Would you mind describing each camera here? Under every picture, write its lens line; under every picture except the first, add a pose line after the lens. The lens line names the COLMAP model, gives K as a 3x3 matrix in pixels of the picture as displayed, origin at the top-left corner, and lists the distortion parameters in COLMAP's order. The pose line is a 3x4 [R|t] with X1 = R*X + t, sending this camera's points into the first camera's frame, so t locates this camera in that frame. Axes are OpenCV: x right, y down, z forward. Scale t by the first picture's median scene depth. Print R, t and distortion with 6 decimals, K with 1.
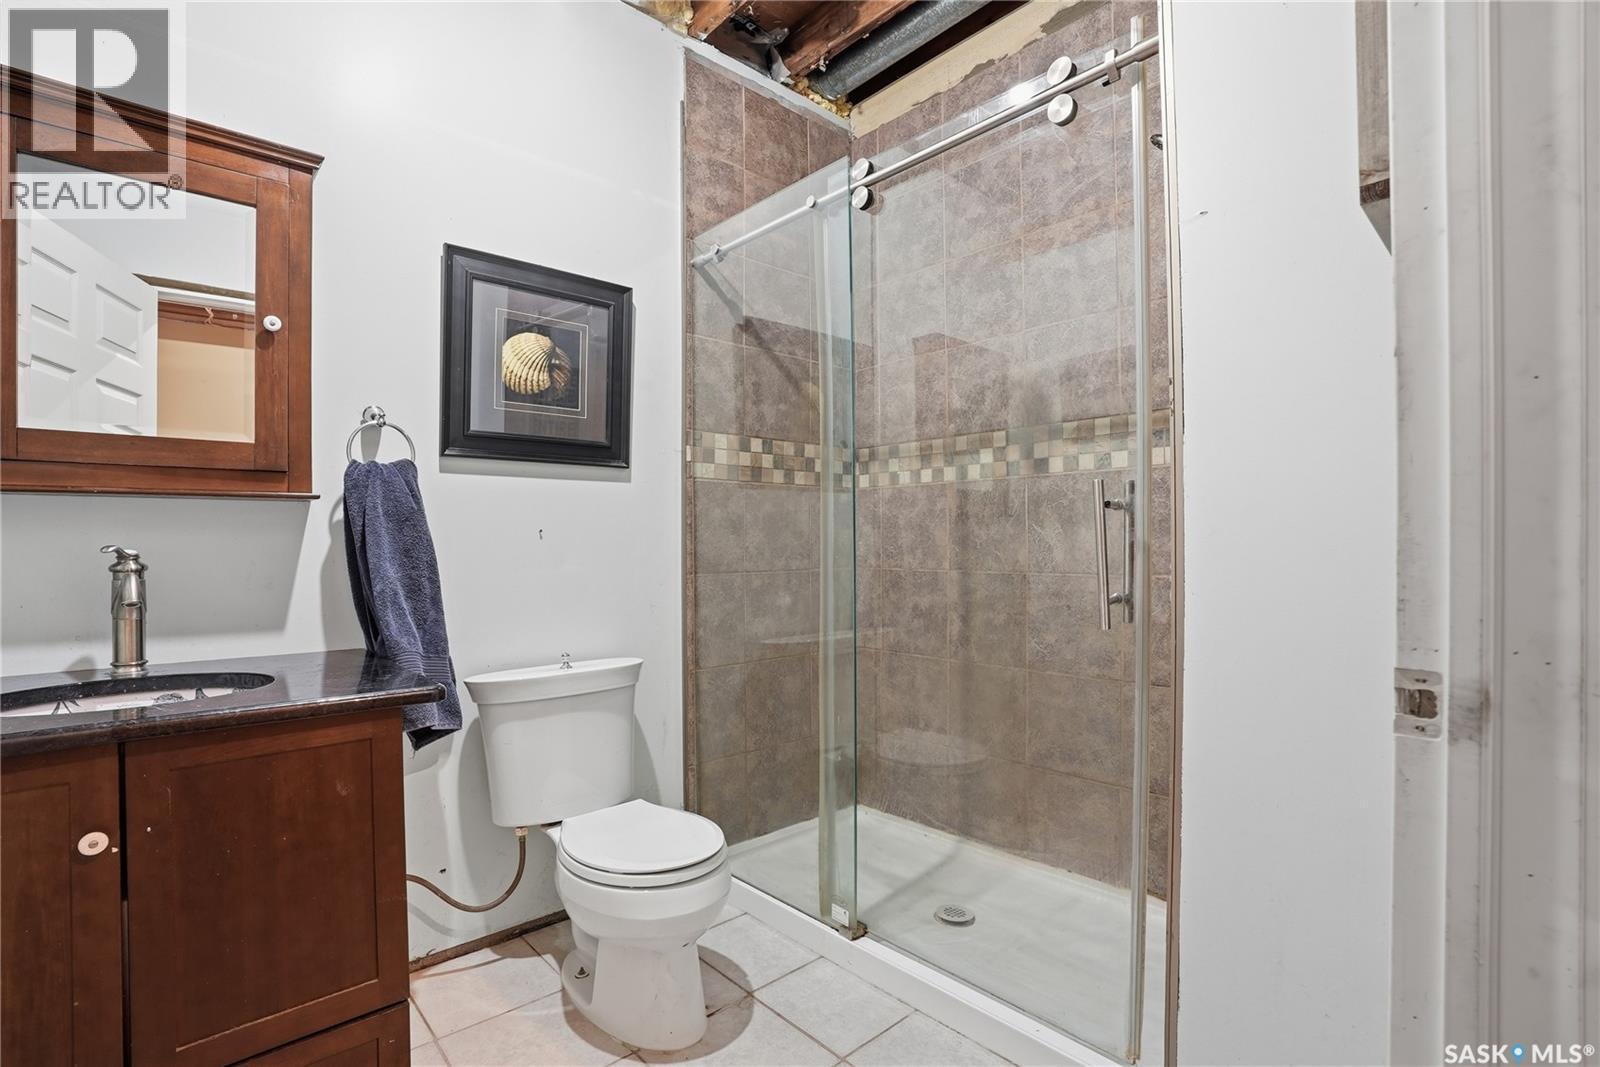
lens RADIAL K [[751.4, 0, 795.8], [0, 751.4, 538.3], [0, 0, 1]] dist [-0.072186, 0.027520]
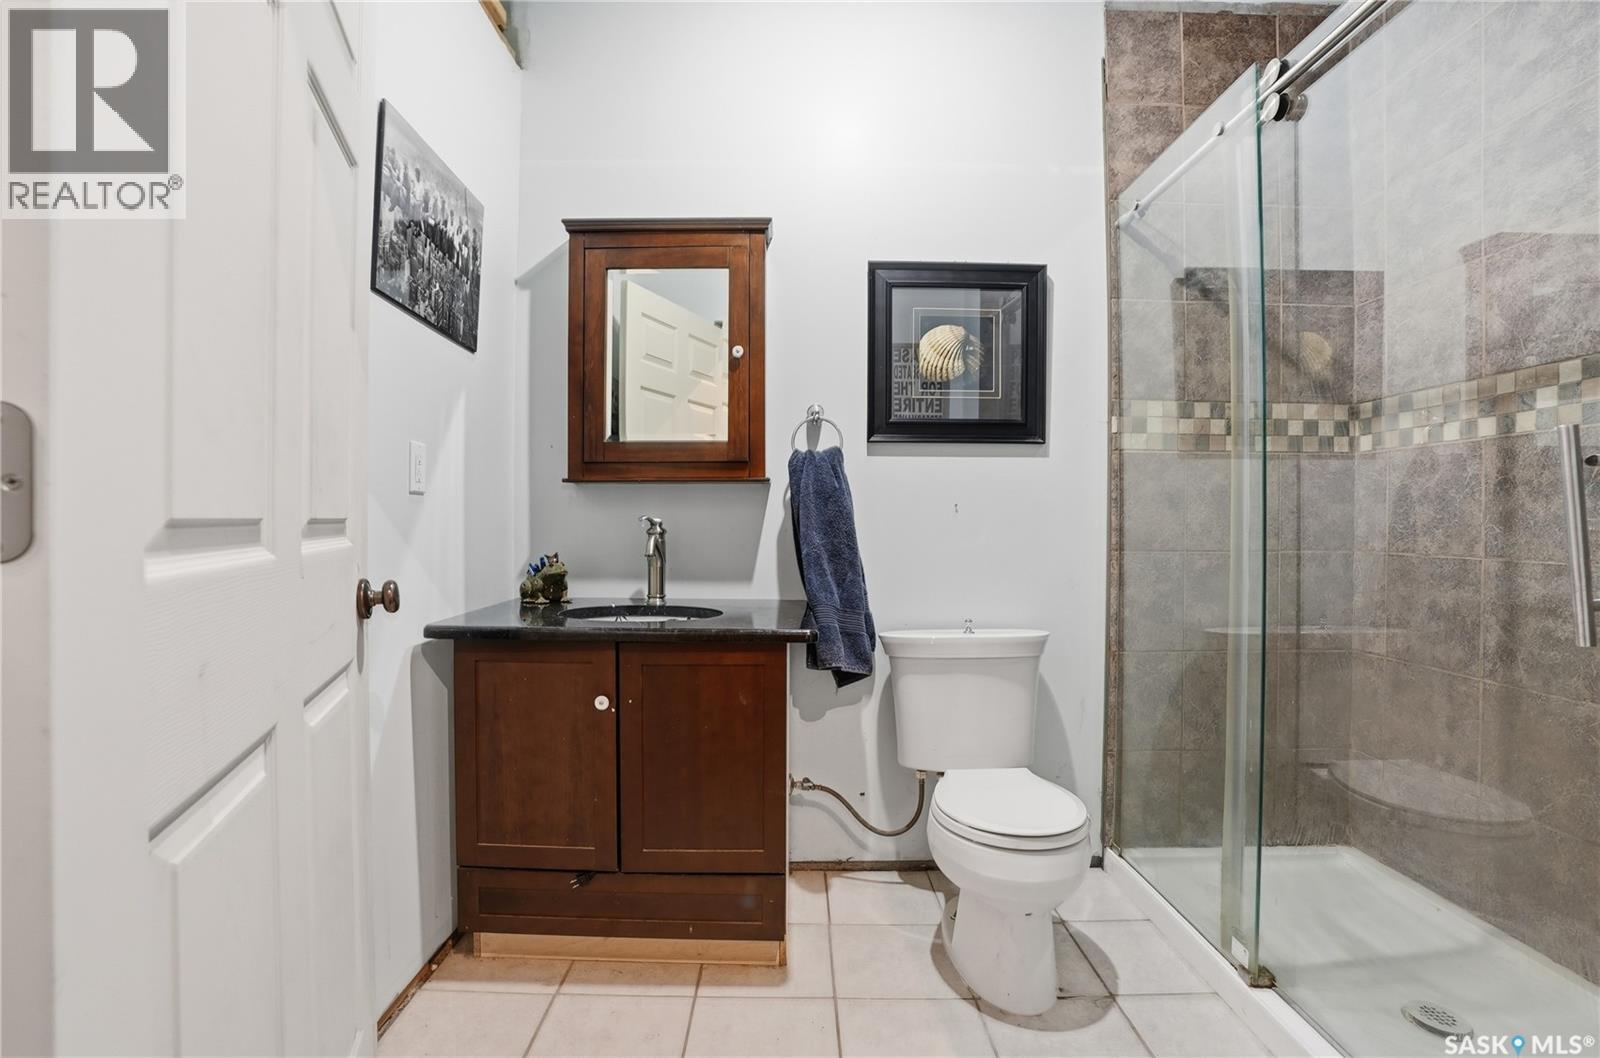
lens RADIAL K [[758.6, 0, 798.2], [0, 758.6, 514.4], [0, 0, 1]] dist [-0.071079, 0.030648]
pose [[0.747856, 0.003162, -0.663853, 0.201910], [-0.004578, 0.999989, -0.000394, 0.003582], [0.663845, 0.003333, 0.747863, 0.019447]]
